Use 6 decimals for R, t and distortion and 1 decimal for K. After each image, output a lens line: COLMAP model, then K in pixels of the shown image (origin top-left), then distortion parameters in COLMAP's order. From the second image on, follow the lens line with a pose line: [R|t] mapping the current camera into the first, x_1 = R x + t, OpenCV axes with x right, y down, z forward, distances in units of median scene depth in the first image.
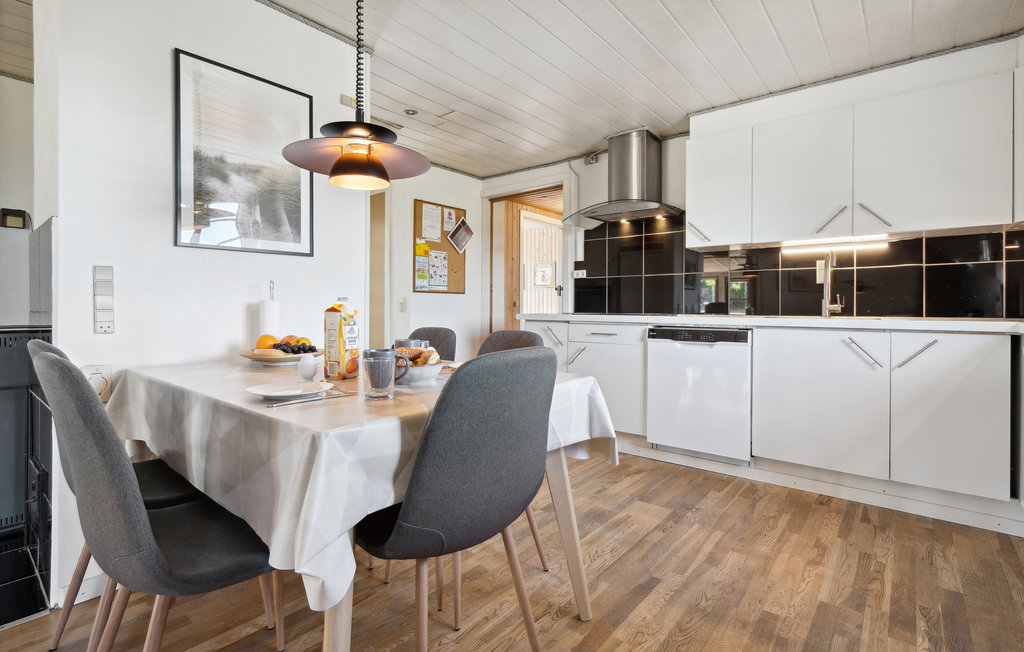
lens RADIAL K [[472.5, 0, 516.3], [0, 472.5, 311.0], [0, 0, 1]] dist [-0.000155, 0.000061]
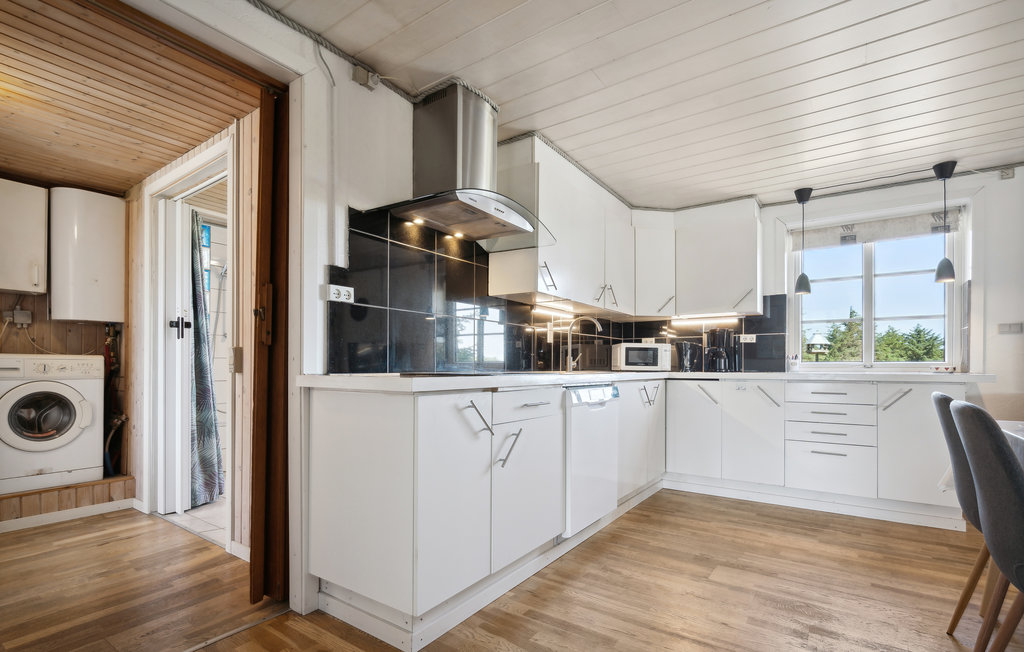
lens RADIAL K [[478.4, 0, 514.6], [0, 478.4, 364.5], [0, 0, 1]] dist [0.000642, 0.000219]
pose [[-0.076940, -0.002357, 0.997033, -0.571855], [0.000457, 0.999997, 0.002400, -0.009529], [-0.997036, 0.000640, -0.076939, 1.321405]]
